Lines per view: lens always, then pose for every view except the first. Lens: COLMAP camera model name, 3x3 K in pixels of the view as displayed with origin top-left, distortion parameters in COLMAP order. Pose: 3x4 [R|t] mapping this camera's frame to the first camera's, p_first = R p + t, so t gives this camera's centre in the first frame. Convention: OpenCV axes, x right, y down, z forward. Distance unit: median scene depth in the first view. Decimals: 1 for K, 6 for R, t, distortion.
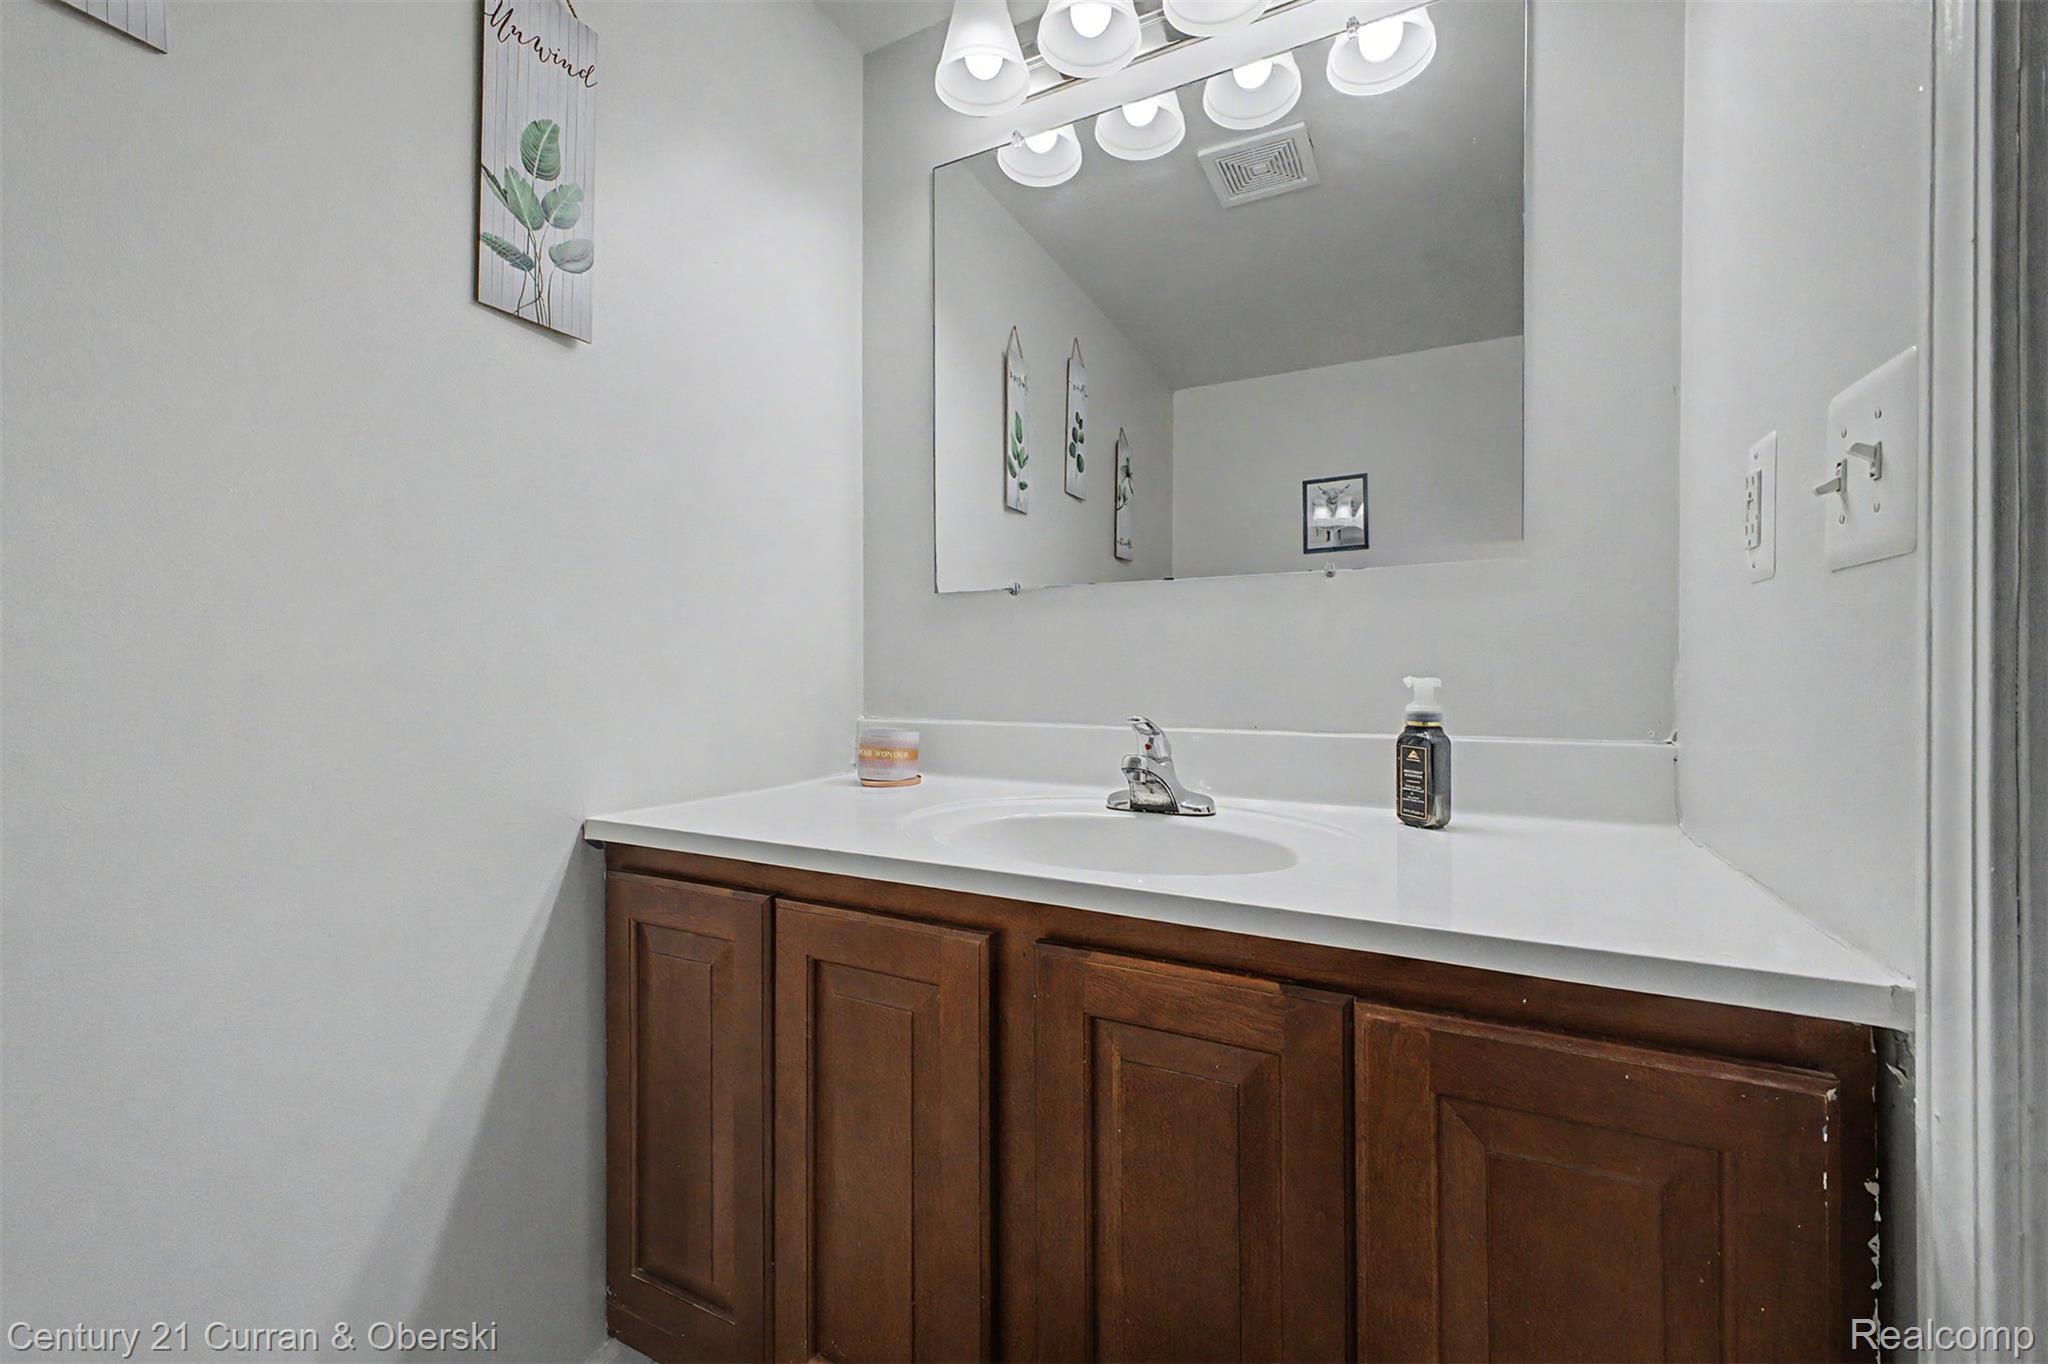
lens RADIAL K [[821.0, 0, 1020.8], [0, 821.0, 675.8], [0, 0, 1]] dist [0.029605, -0.014650]
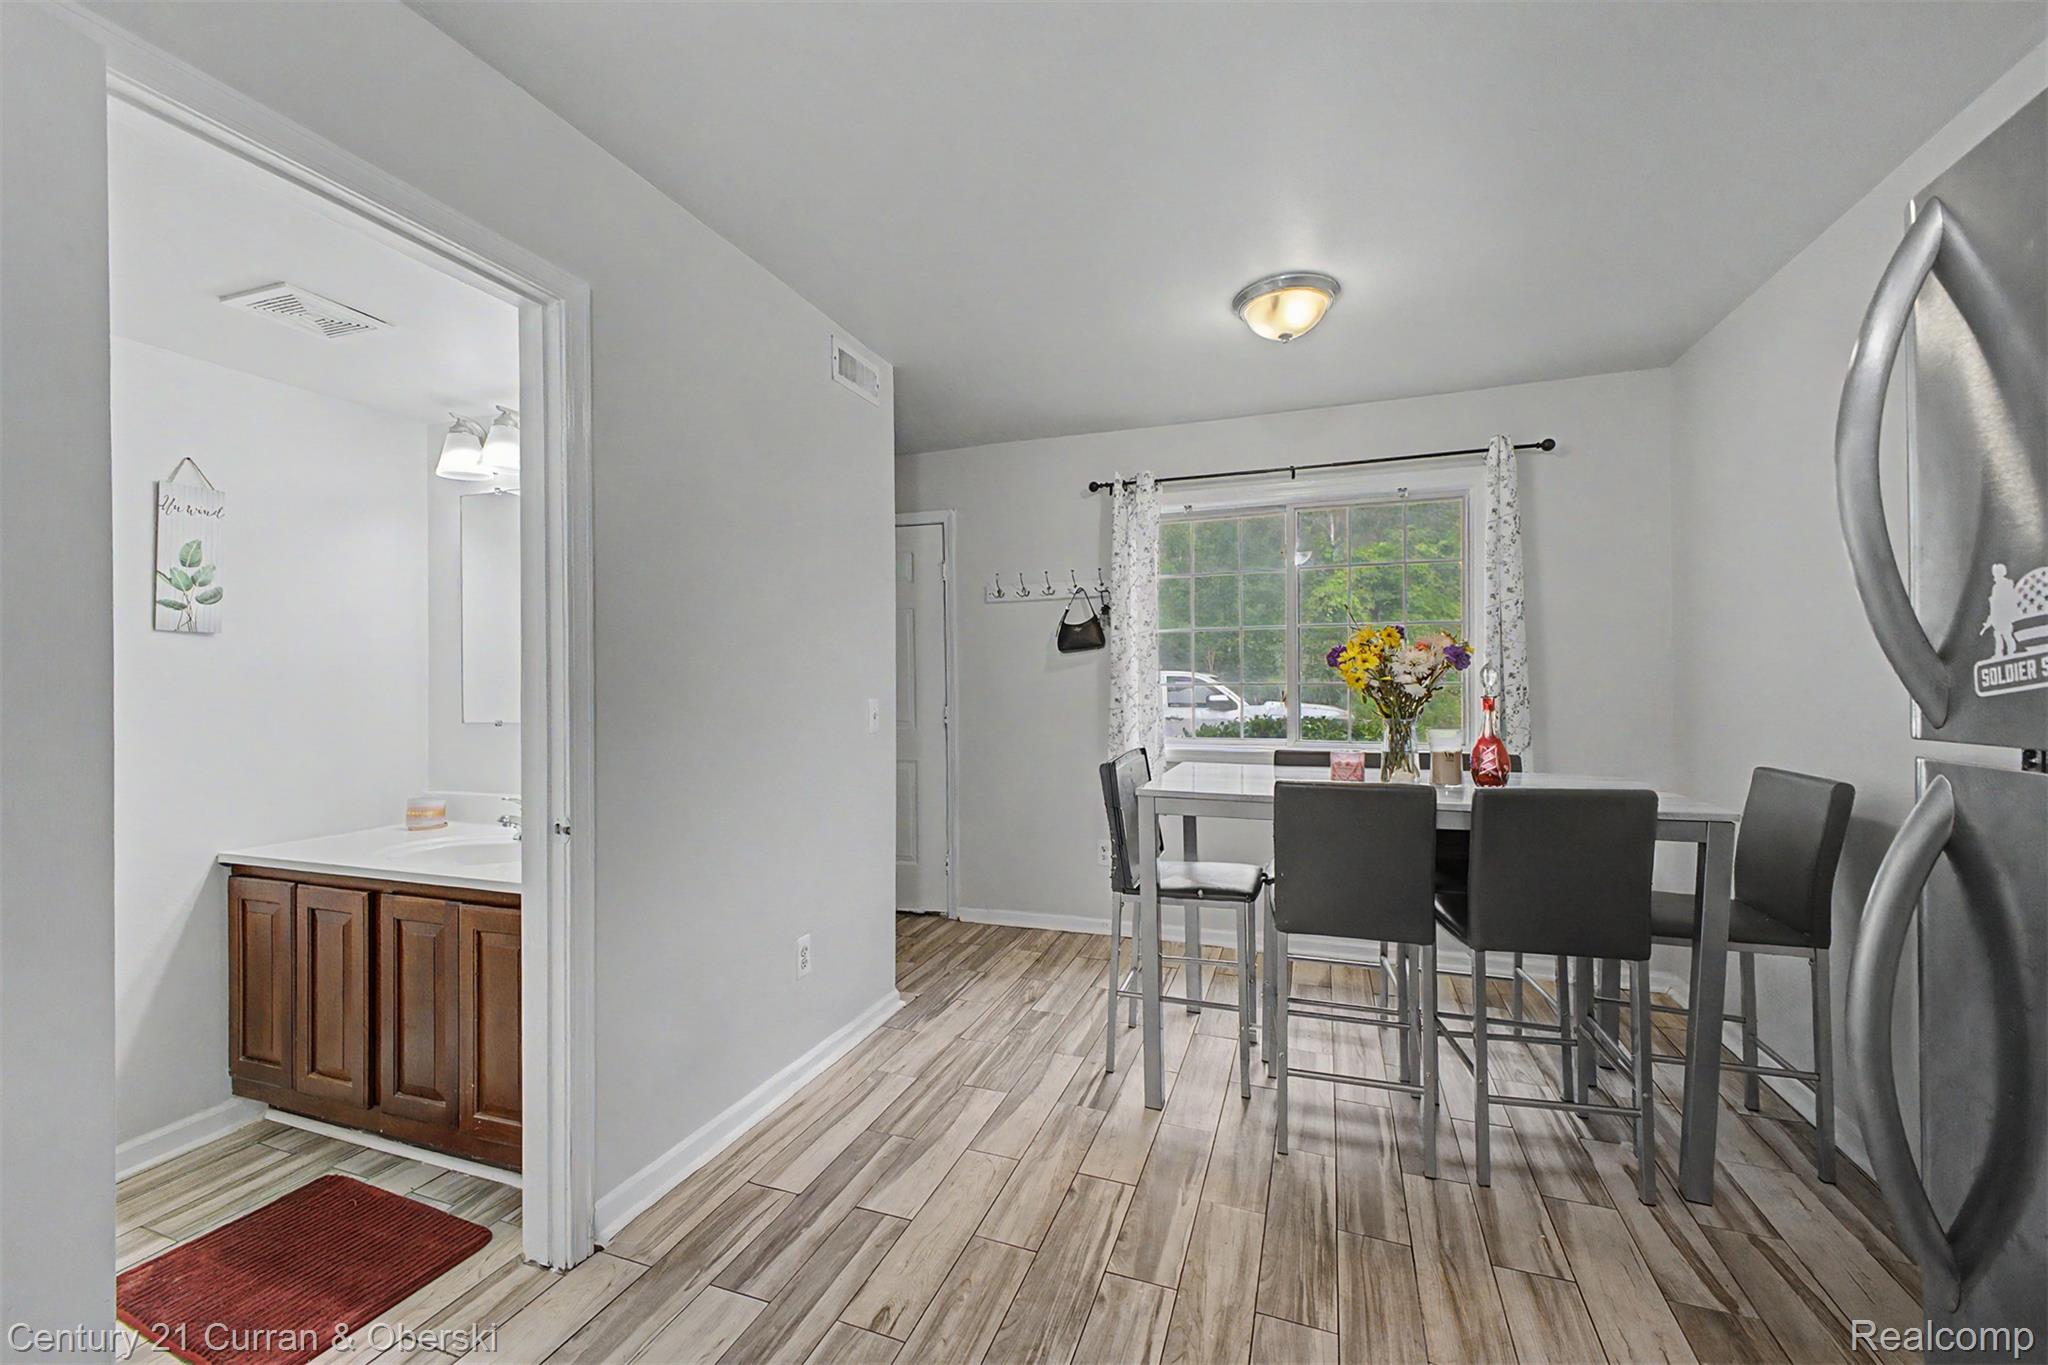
lens RADIAL K [[812.4, 0, 1025.2], [0, 812.4, 684.6], [0, 0, 1]] dist [0.035445, -0.014567]
pose [[0.991792, -0.007961, 0.127614, 1.296864], [0.008936, 0.999935, -0.007067, -0.233410], [-0.127550, 0.008149, 0.991799, -1.425577]]
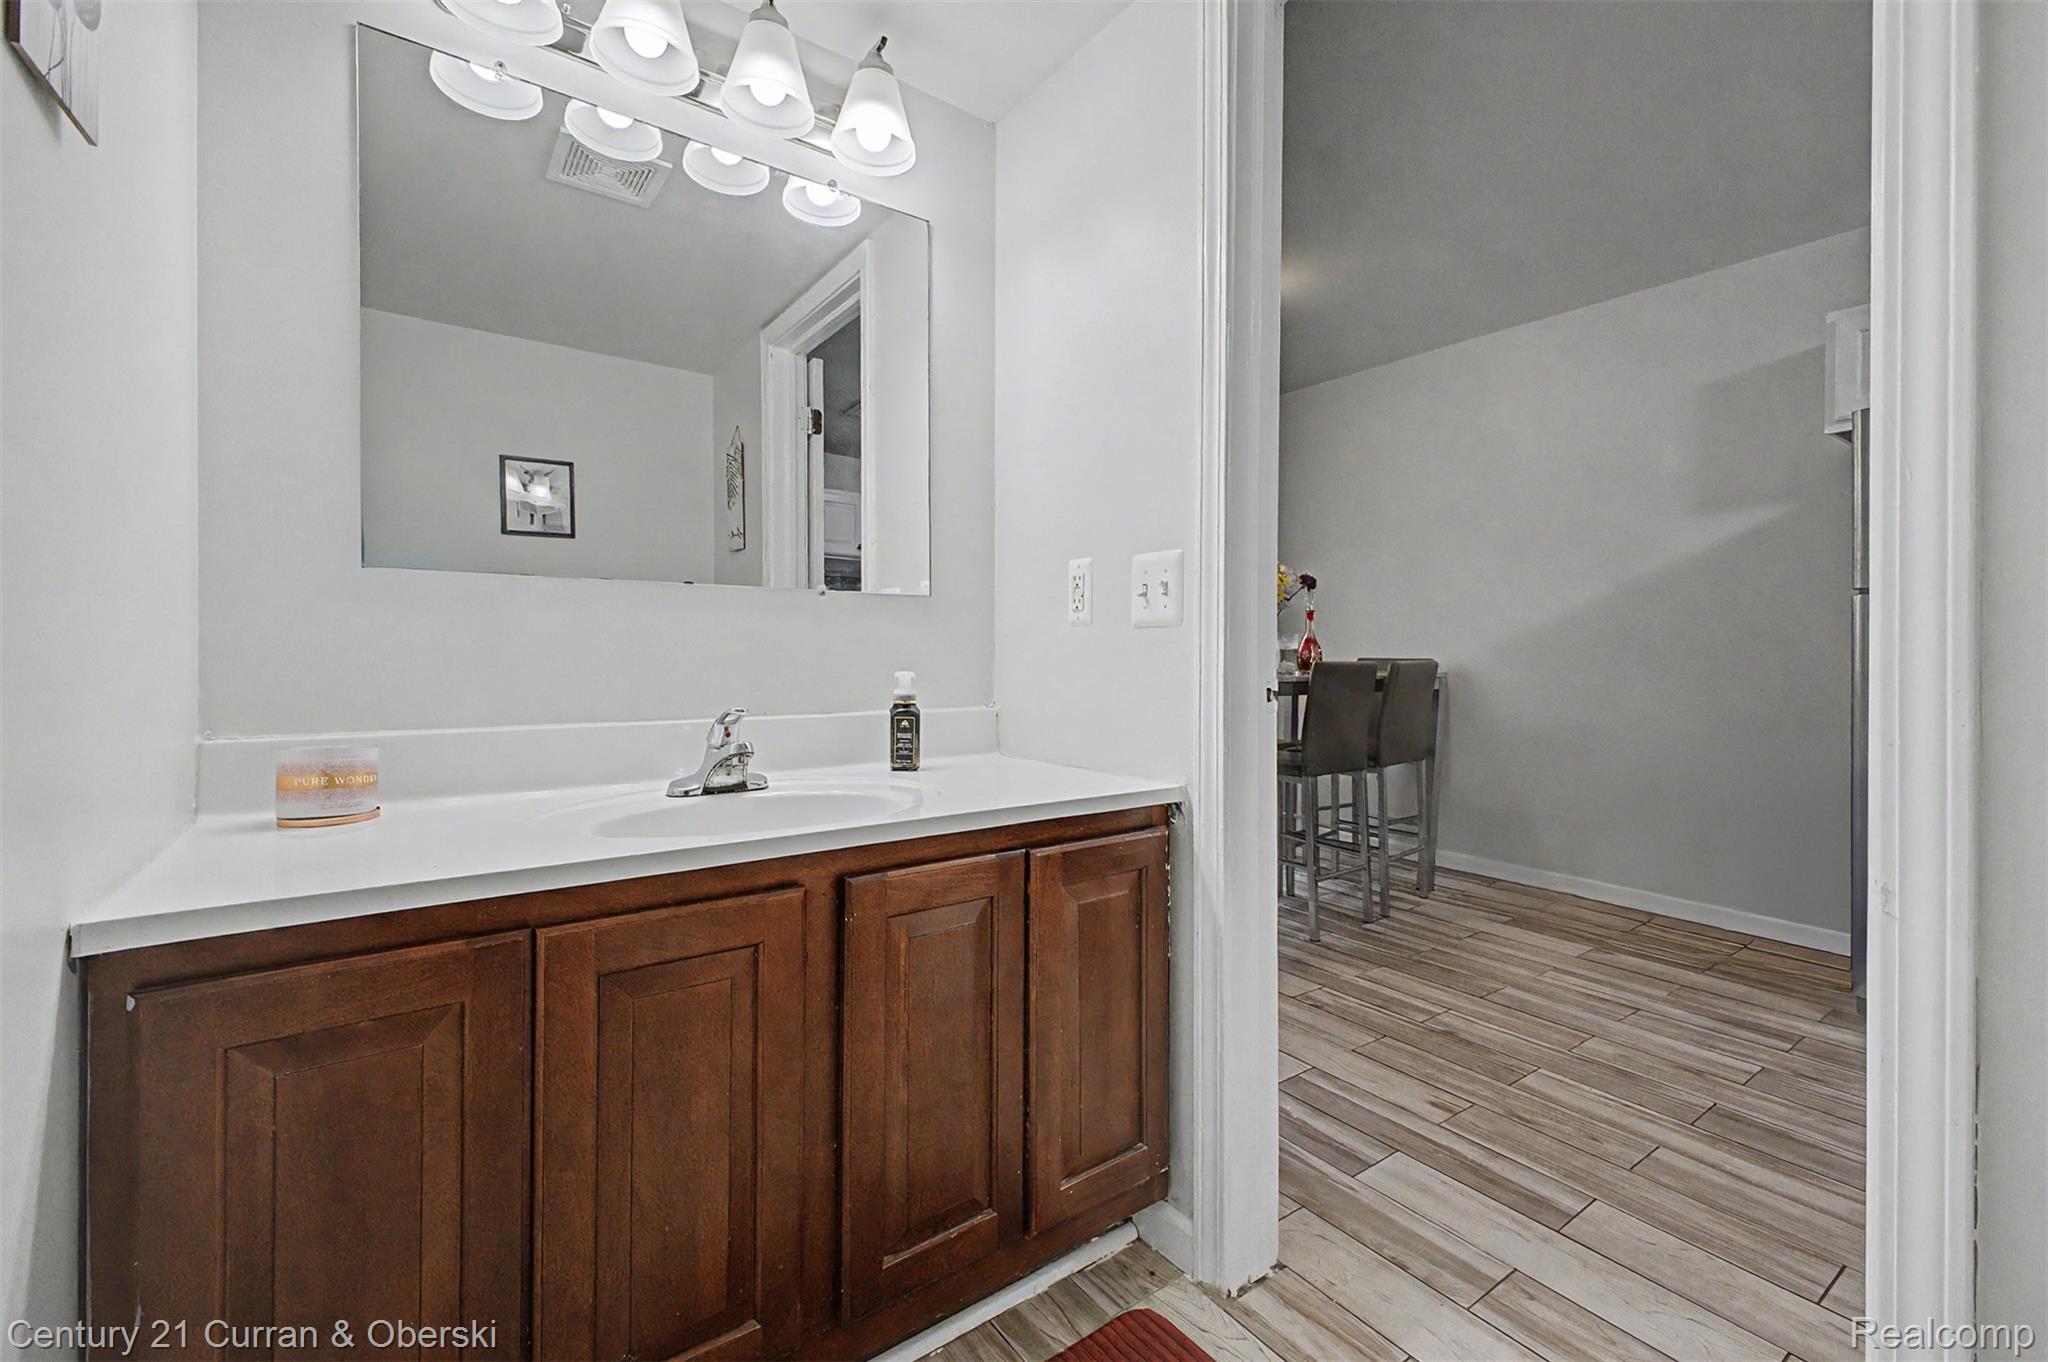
lens RADIAL K [[864.2, 0, 1049.2], [0, 864.2, 661.5], [0, 0, 1]] dist [0.037306, -0.012104]
pose [[0.436177, -0.003494, 0.899854, -0.807925], [0.003001, 0.999993, 0.002428, -0.018946], [-0.899856, 0.001641, 0.436184, 0.073919]]
